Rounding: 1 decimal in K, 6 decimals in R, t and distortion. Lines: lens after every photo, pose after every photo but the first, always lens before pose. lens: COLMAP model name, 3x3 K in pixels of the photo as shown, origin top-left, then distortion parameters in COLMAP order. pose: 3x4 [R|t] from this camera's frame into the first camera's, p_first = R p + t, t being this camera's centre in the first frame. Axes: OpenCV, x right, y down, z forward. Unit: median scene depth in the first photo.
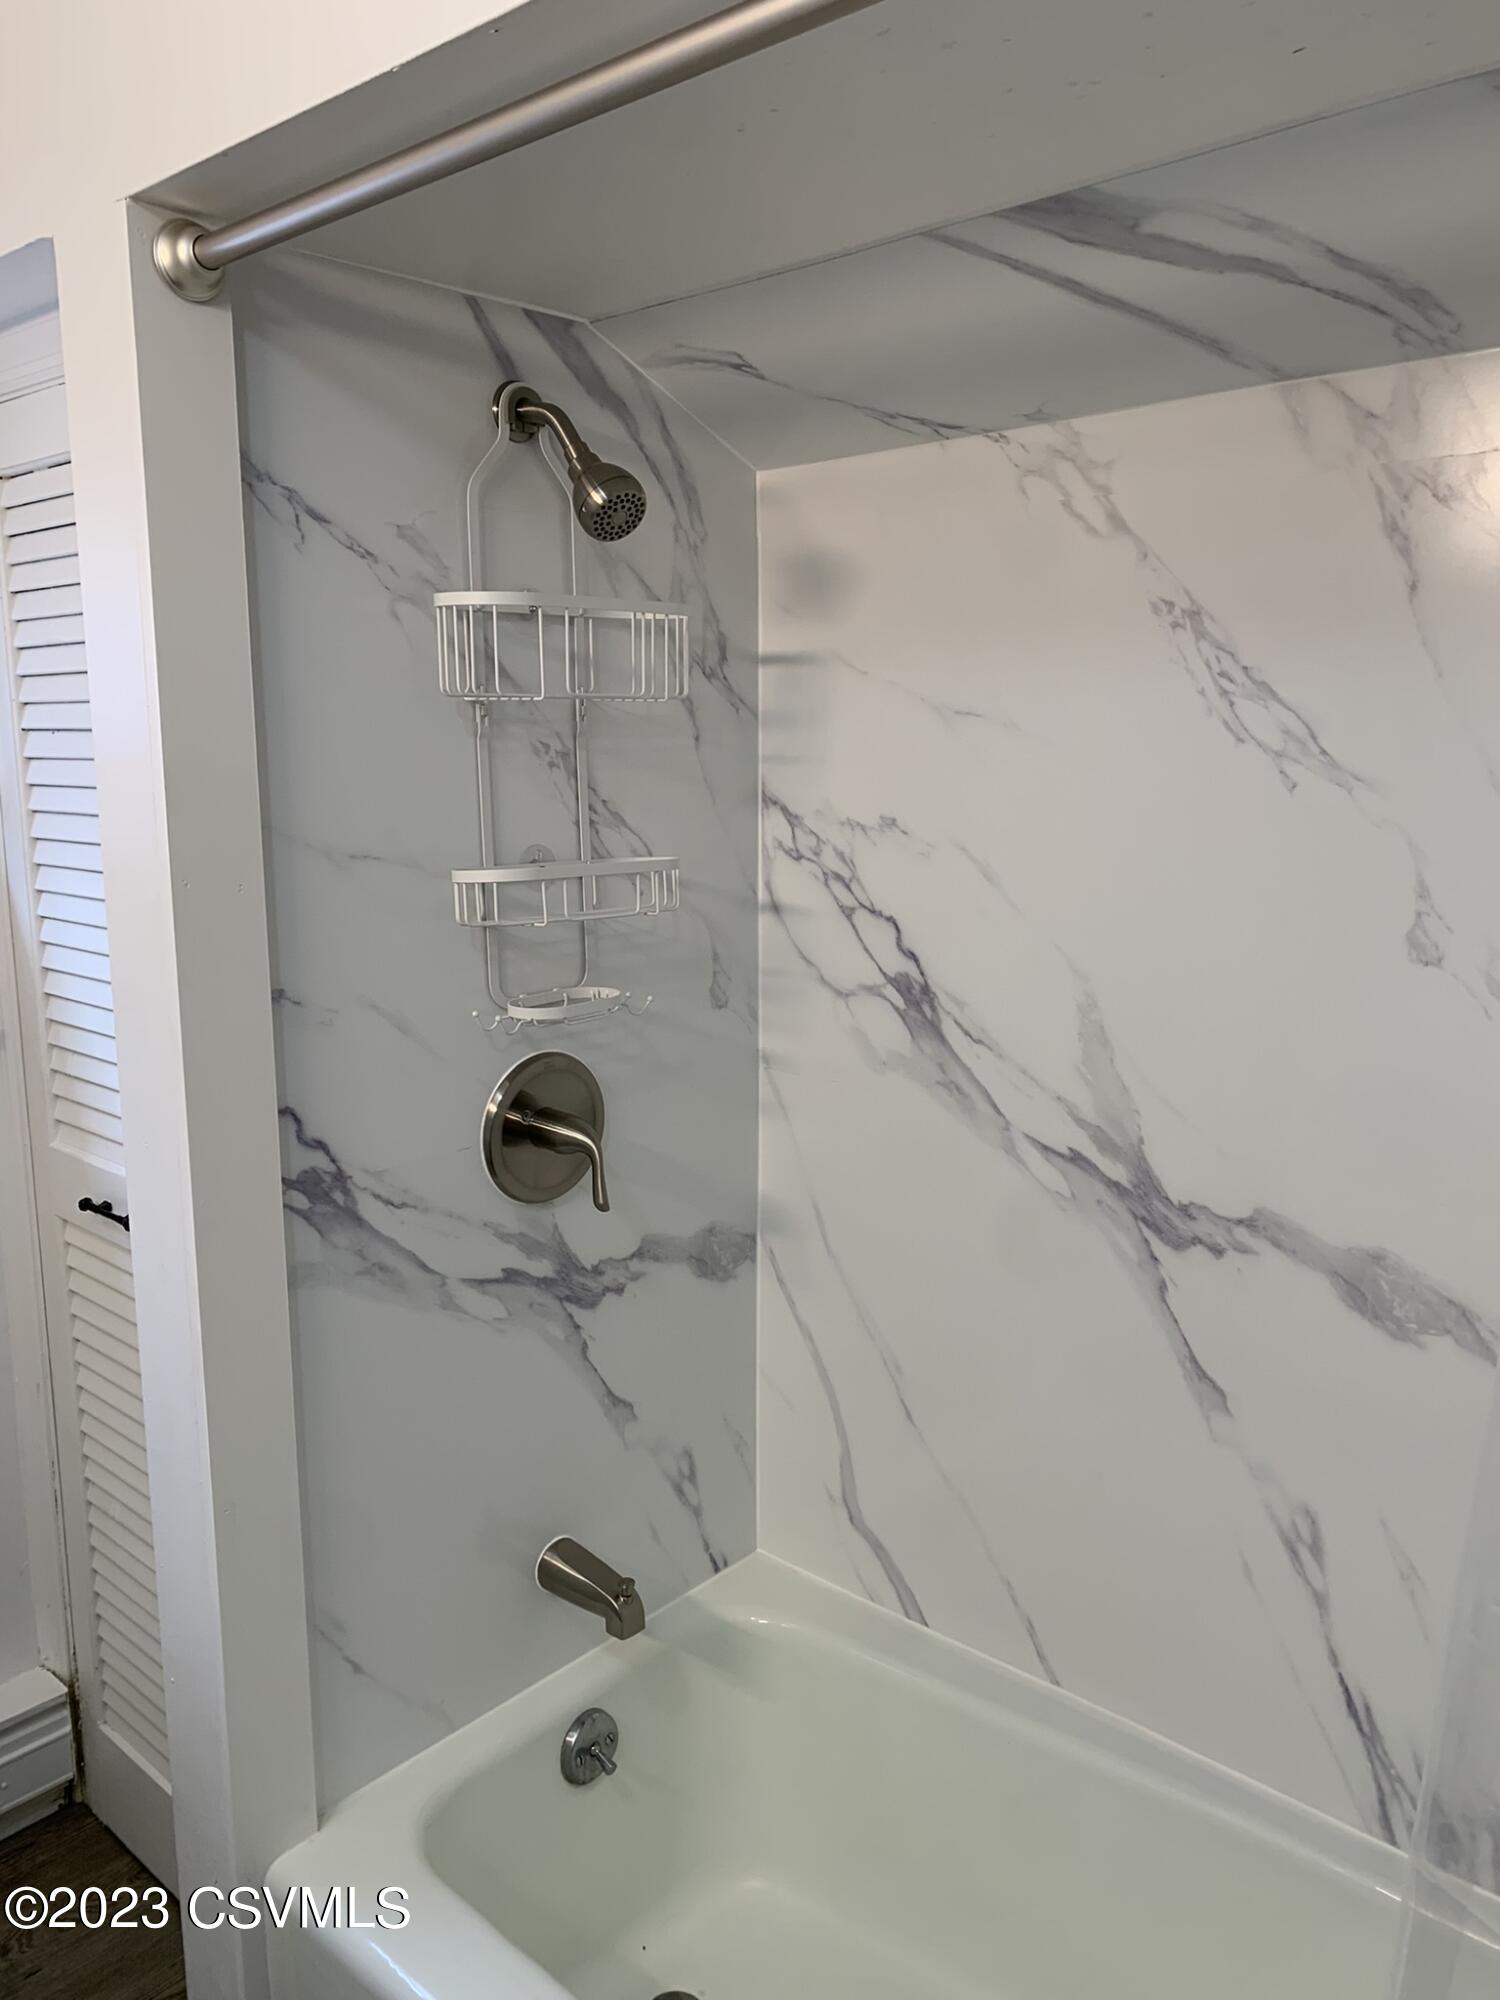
lens RADIAL K [[1544.3, 0, 709.7], [0, 1544.3, 993.5], [0, 0, 1]] dist [0.028418, -0.039568]
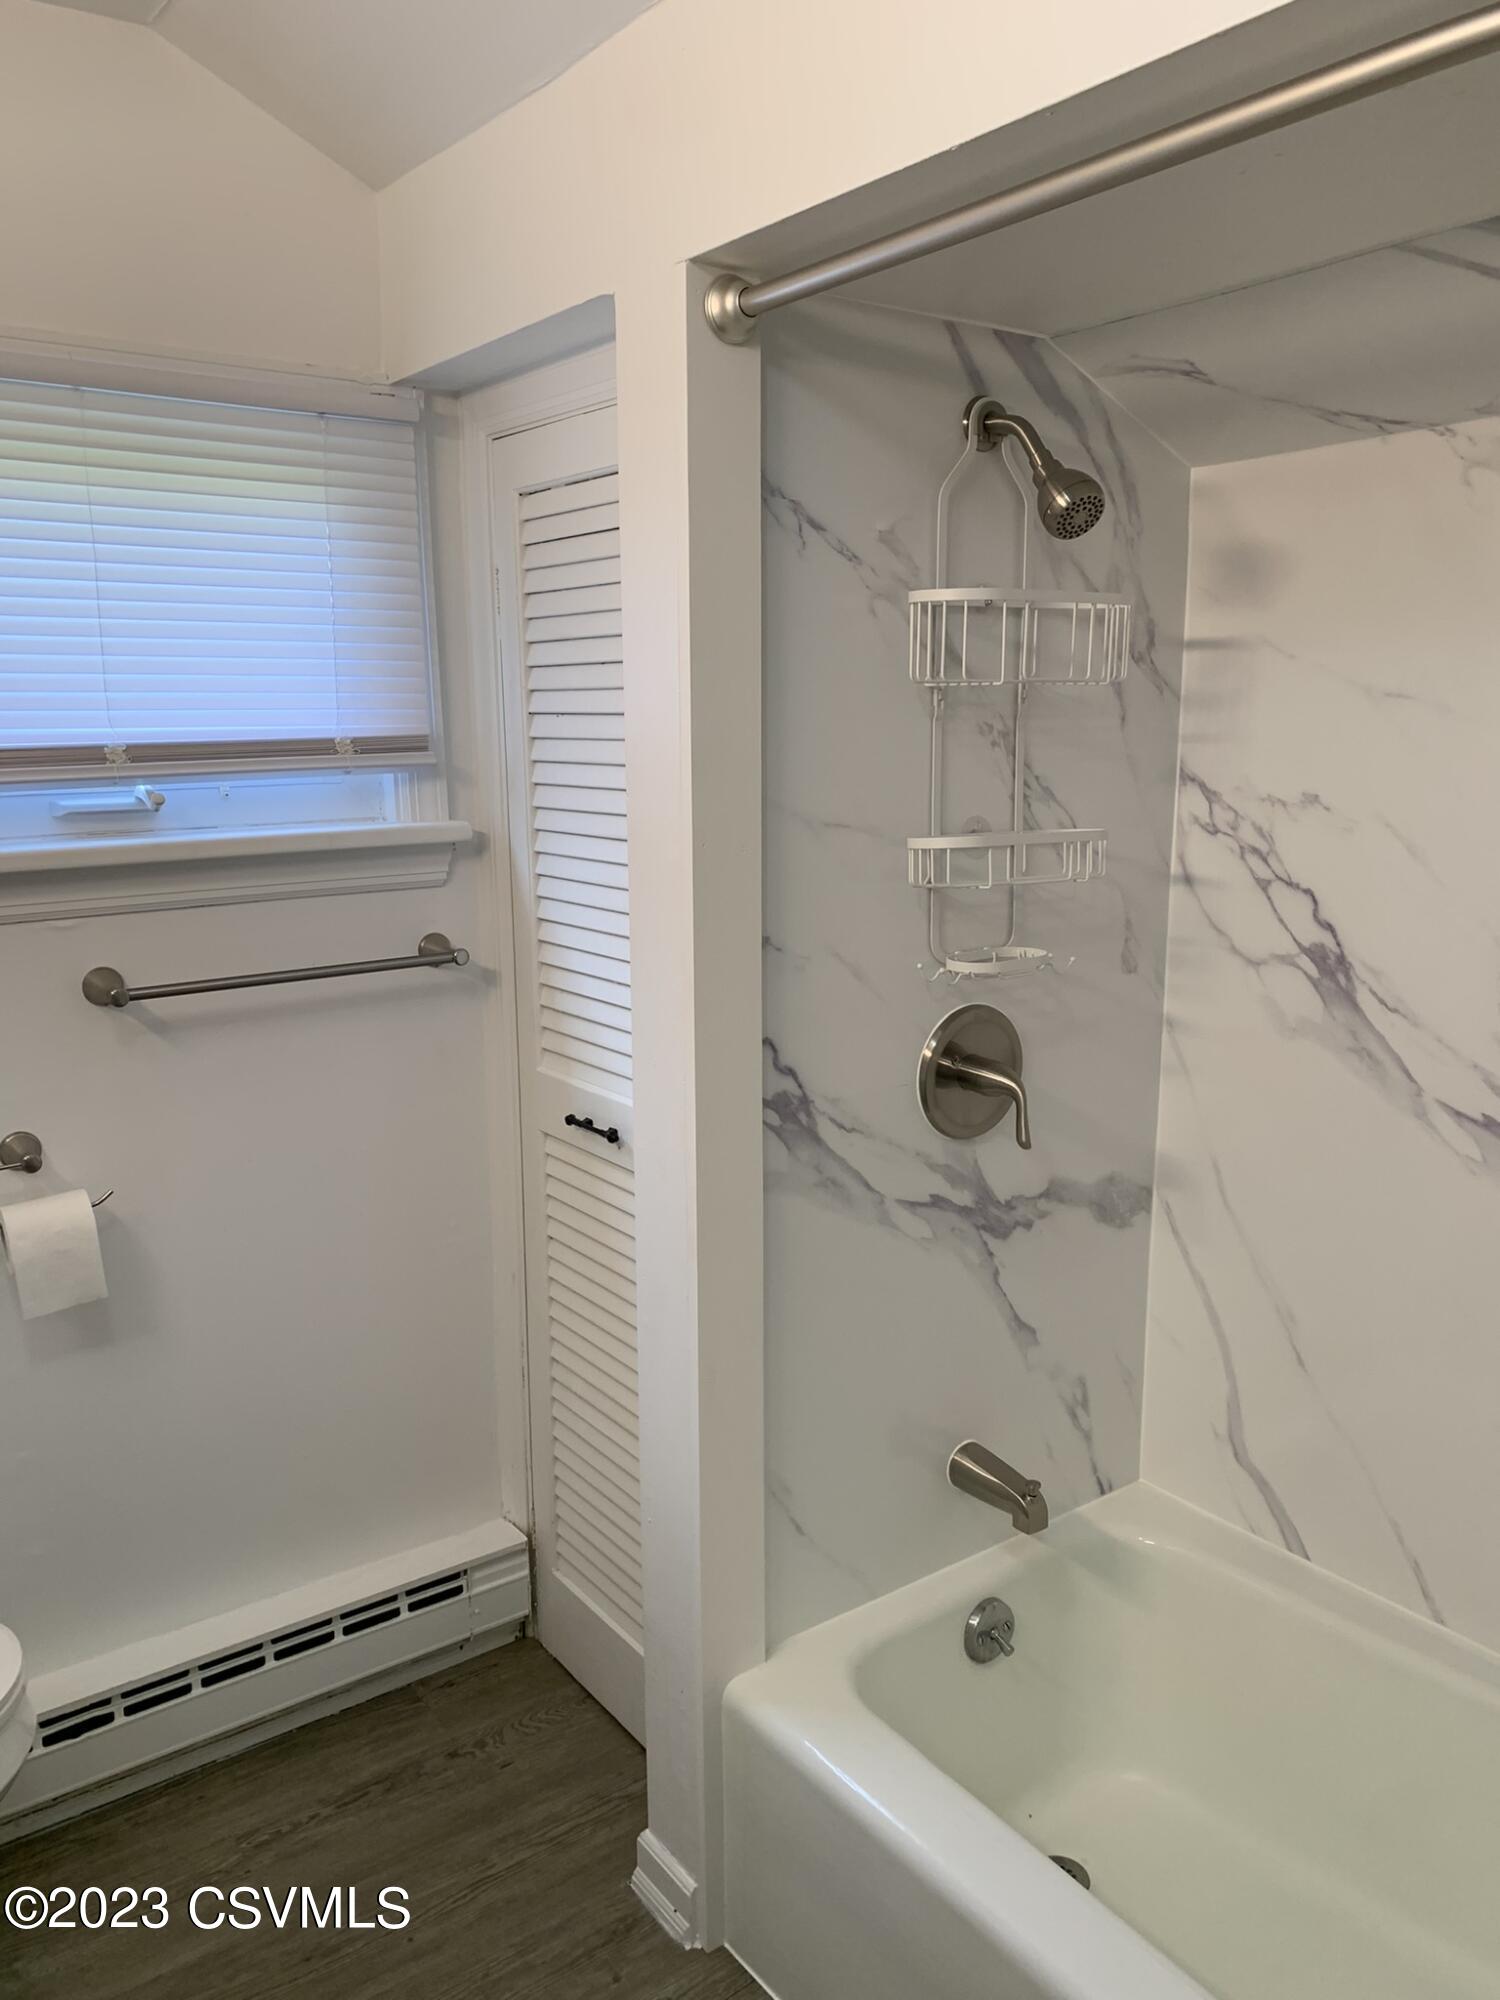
lens RADIAL K [[1534.8, 0, 721.8], [0, 1534.8, 1015.5], [0, 0, 1]] dist [0.051463, -0.064407]
pose [[0.979772, 0.039116, -0.196256, -0.067419], [-0.034806, 0.999072, 0.025366, 0.024419], [0.197066, -0.018022, 0.980225, -0.119402]]
